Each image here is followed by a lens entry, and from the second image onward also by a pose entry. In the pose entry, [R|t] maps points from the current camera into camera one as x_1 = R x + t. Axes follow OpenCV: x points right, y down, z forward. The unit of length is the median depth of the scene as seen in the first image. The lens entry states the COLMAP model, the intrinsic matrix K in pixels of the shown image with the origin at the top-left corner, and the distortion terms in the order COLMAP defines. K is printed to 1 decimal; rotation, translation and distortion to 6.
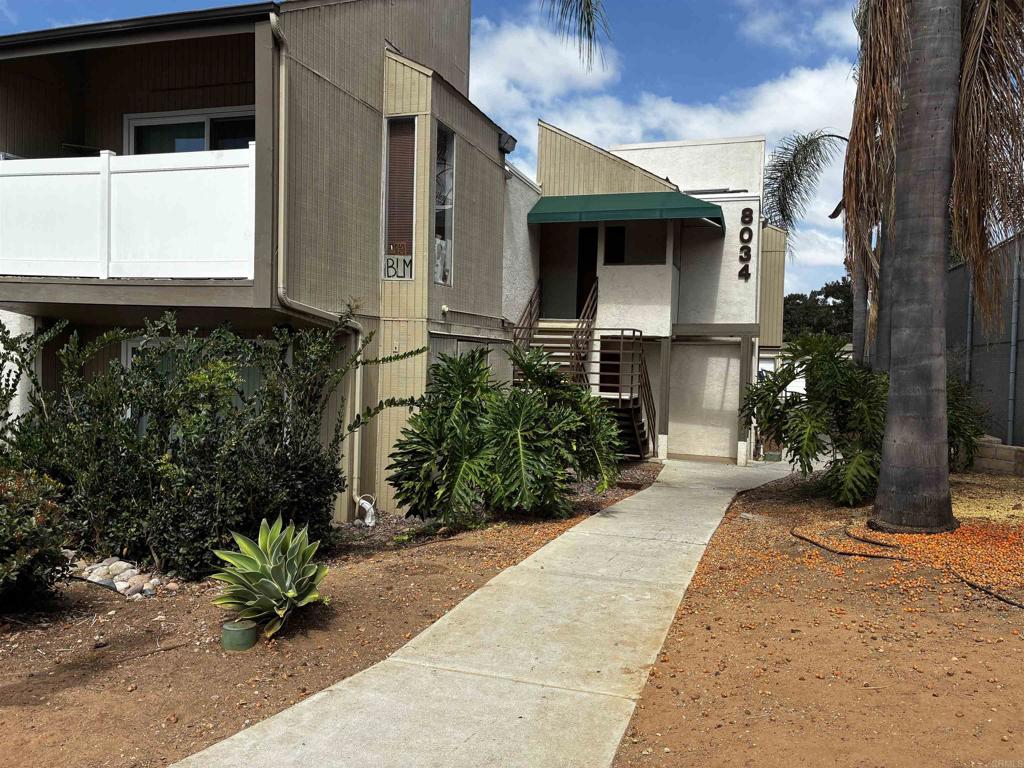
lens RADIAL K [[783.2, 0, 510.6], [0, 783.2, 383.4], [0, 0, 1]] dist [0.057606, -0.075410]
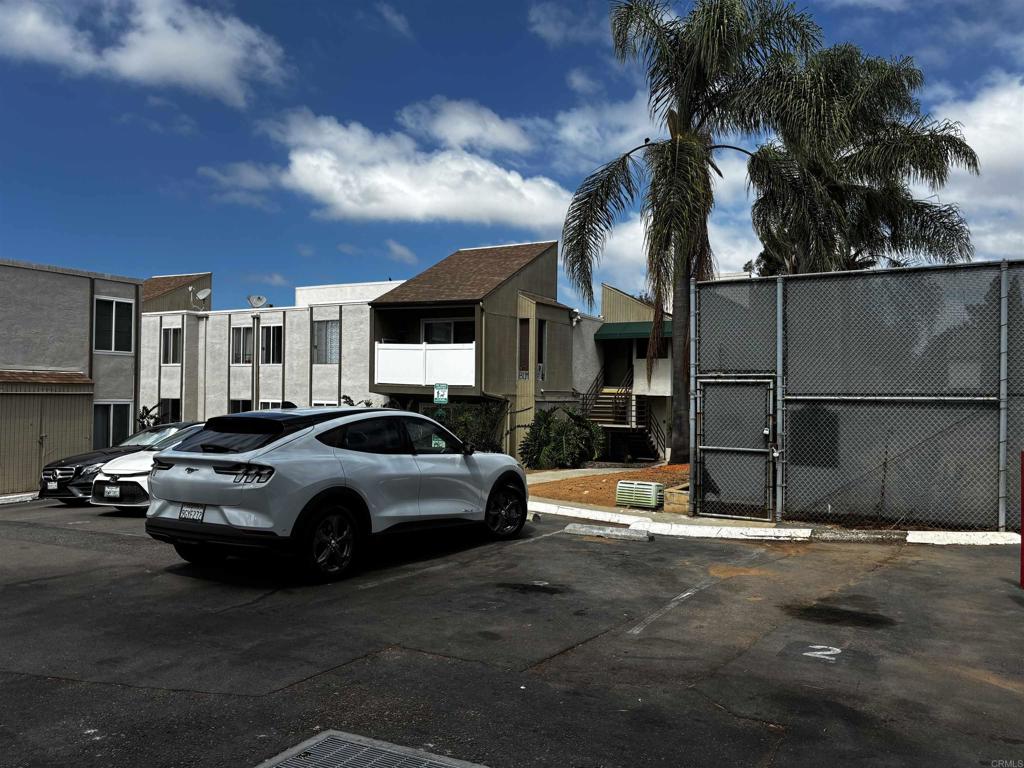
lens RADIAL K [[783.2, 0, 512.7], [0, 783.2, 384.8], [0, 0, 1]] dist [0.057606, -0.075410]
pose [[0.981722, -0.015957, -0.189651, 0.314324], [0.005866, 0.998542, -0.053653, 0.020878], [0.190231, 0.051560, 0.980385, -1.552784]]
